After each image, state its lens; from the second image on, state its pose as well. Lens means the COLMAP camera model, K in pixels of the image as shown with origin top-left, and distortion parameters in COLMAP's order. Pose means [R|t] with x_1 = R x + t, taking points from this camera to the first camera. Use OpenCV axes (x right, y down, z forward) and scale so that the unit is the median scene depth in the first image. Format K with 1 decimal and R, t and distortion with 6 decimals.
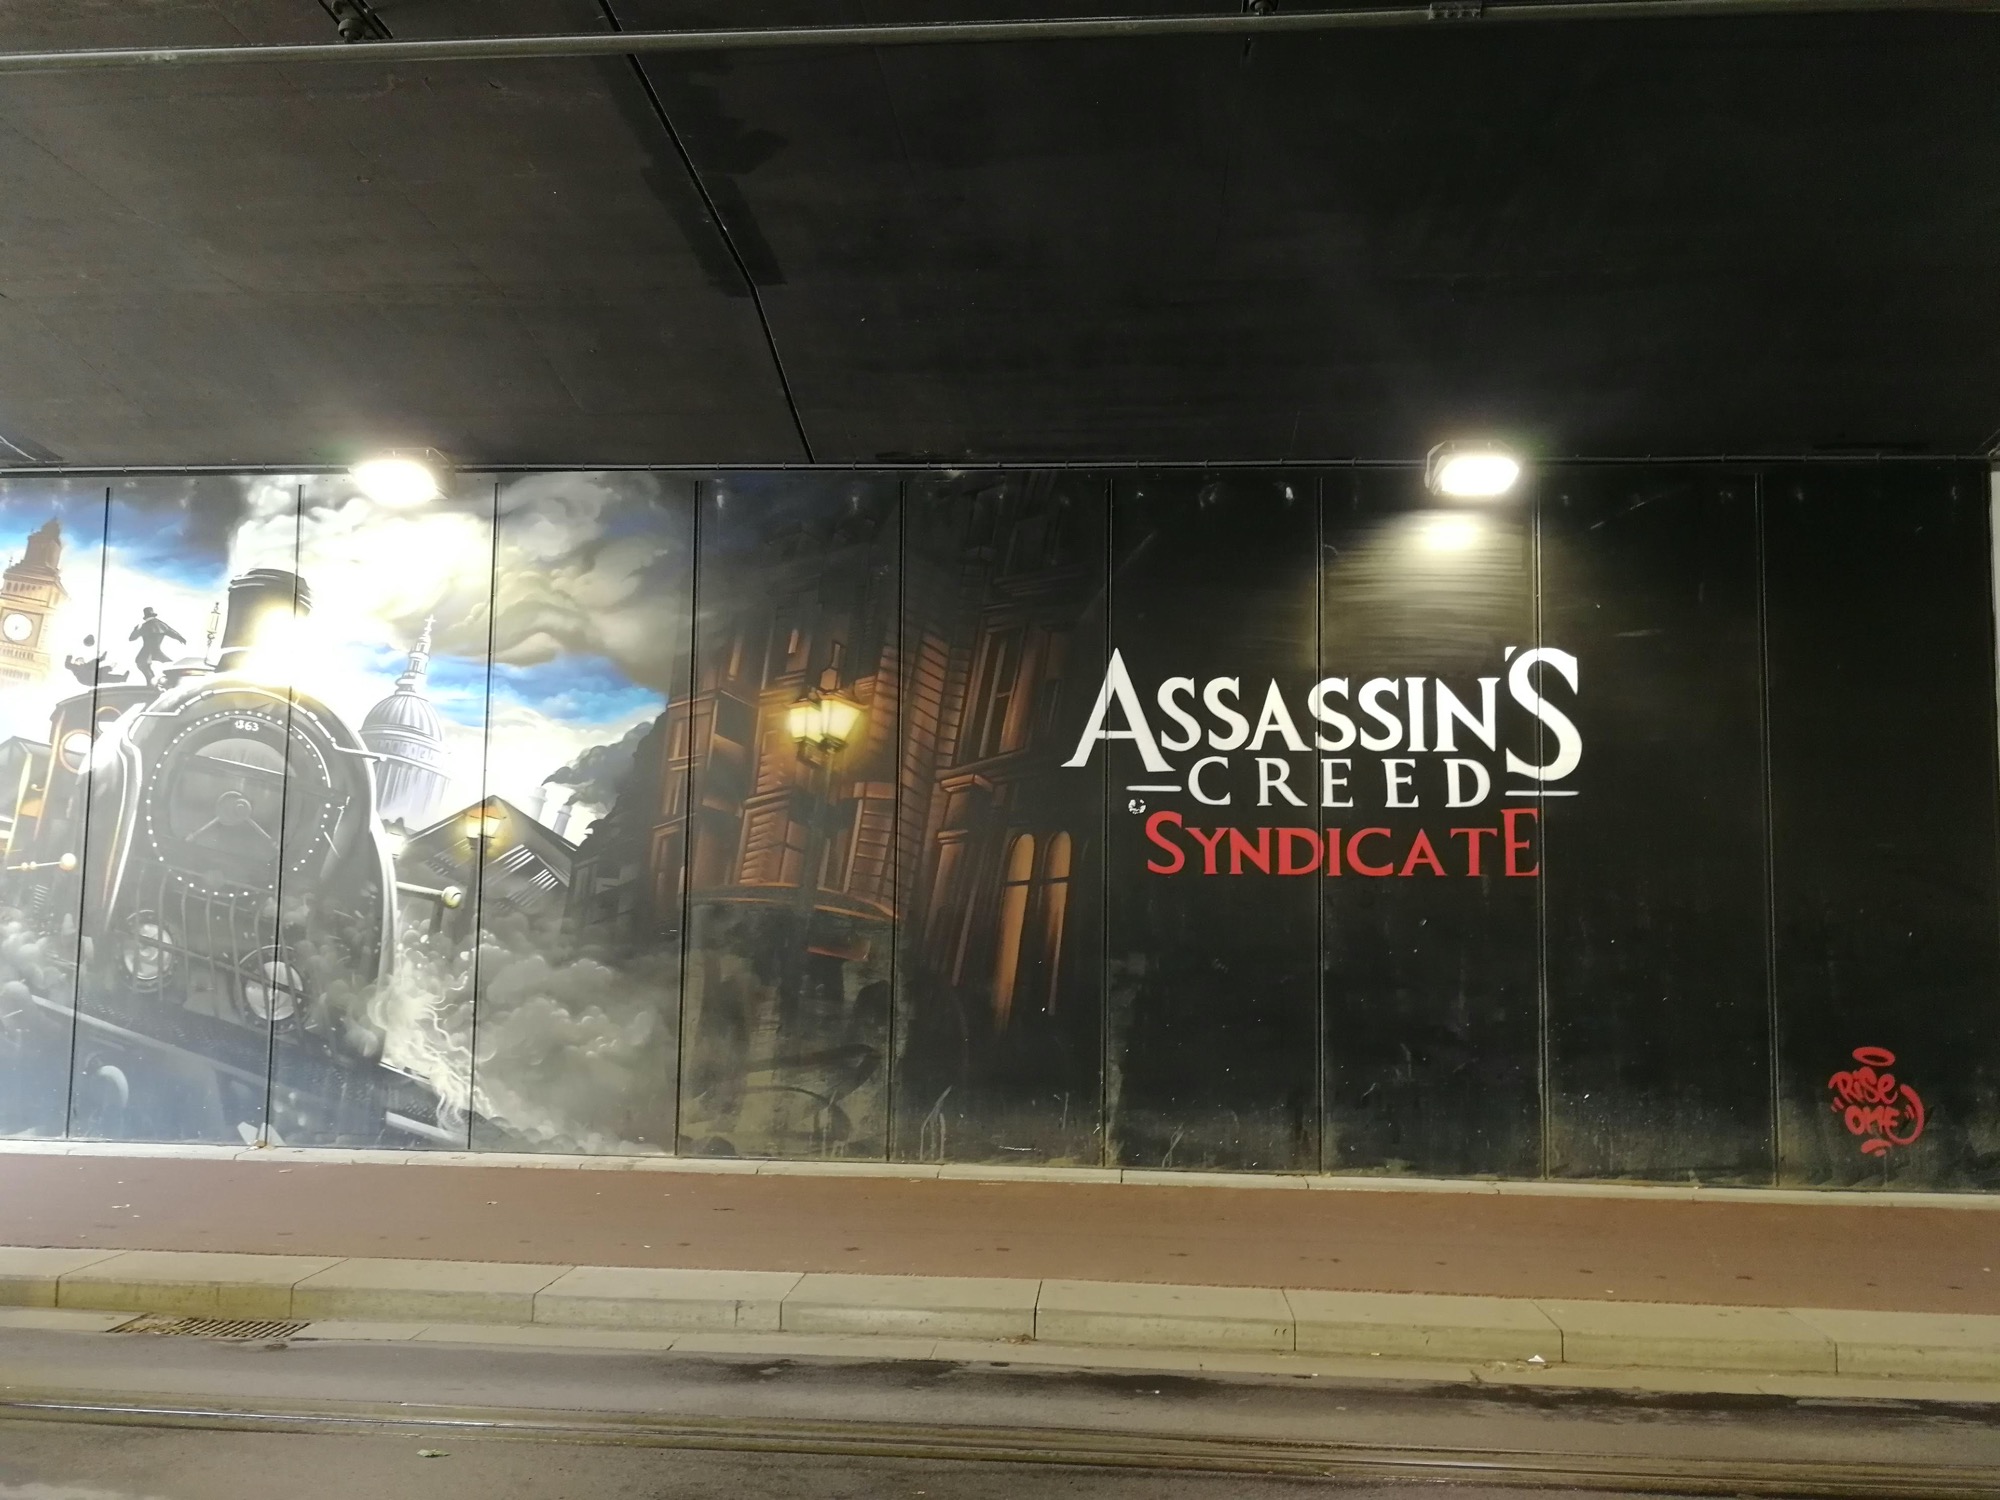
lens RADIAL K [[1572.9, 0, 1000.0], [0, 1572.9, 750.0], [0, 0, 1]] dist [-0.009637, -0.001828]
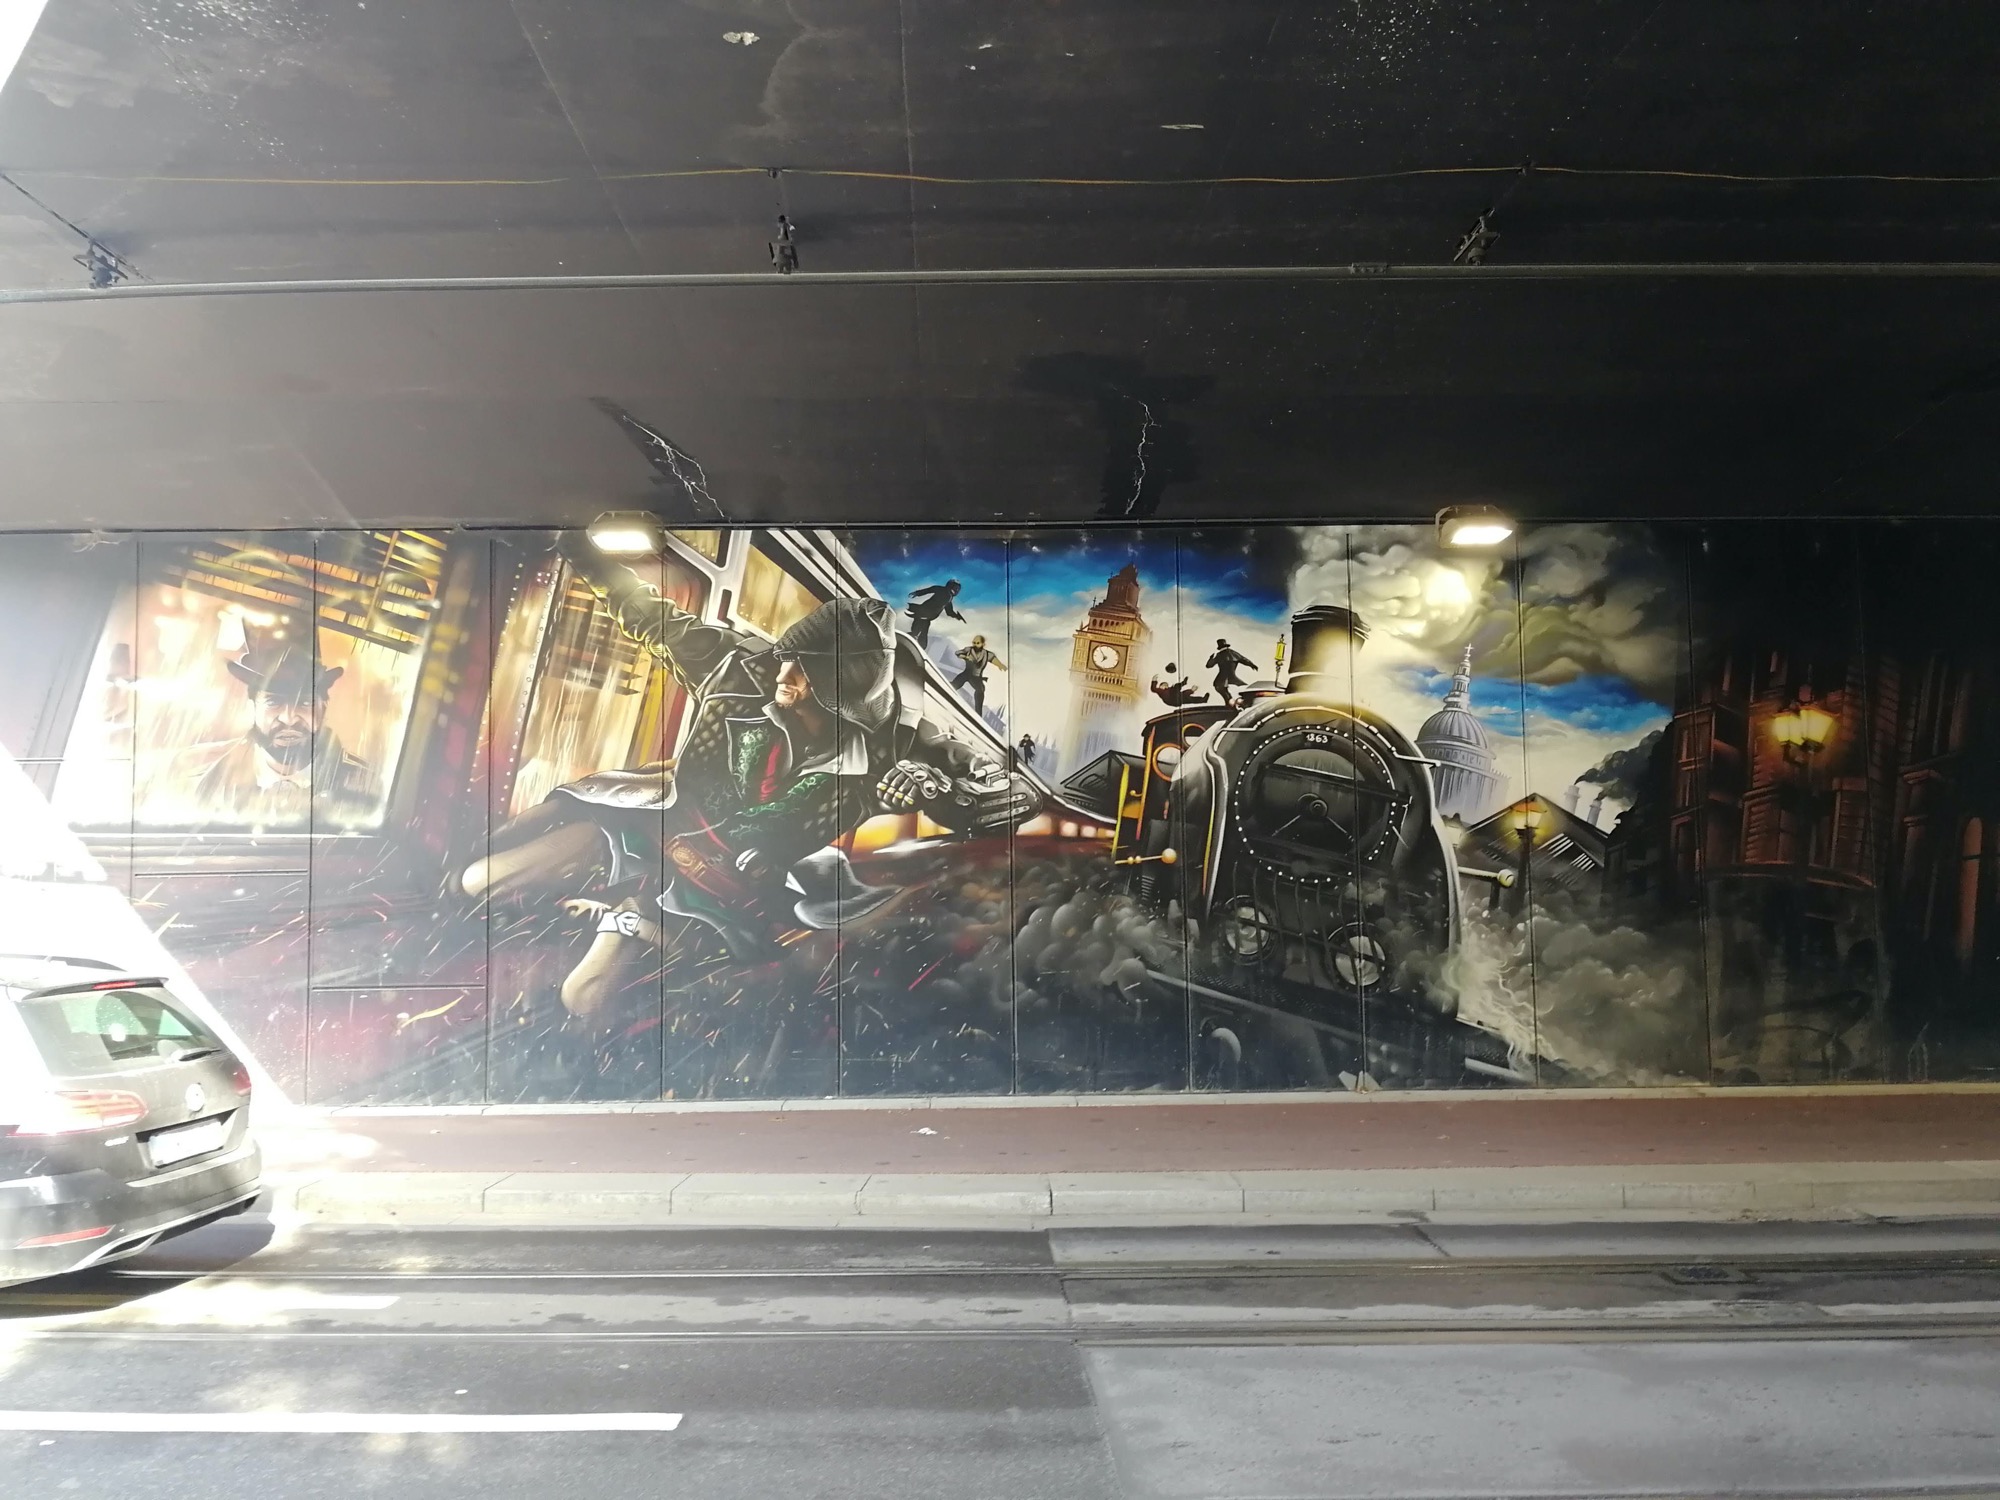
lens RADIAL K [[1572.9, 0, 1000.0], [0, 1572.9, 750.0], [0, 0, 1]] dist [-0.009637, -0.001828]
pose [[0.996974, -0.016260, 0.076017, -0.823007], [0.015663, 0.999842, 0.008434, -0.020882], [-0.076143, -0.007218, 0.997071, -0.168309]]
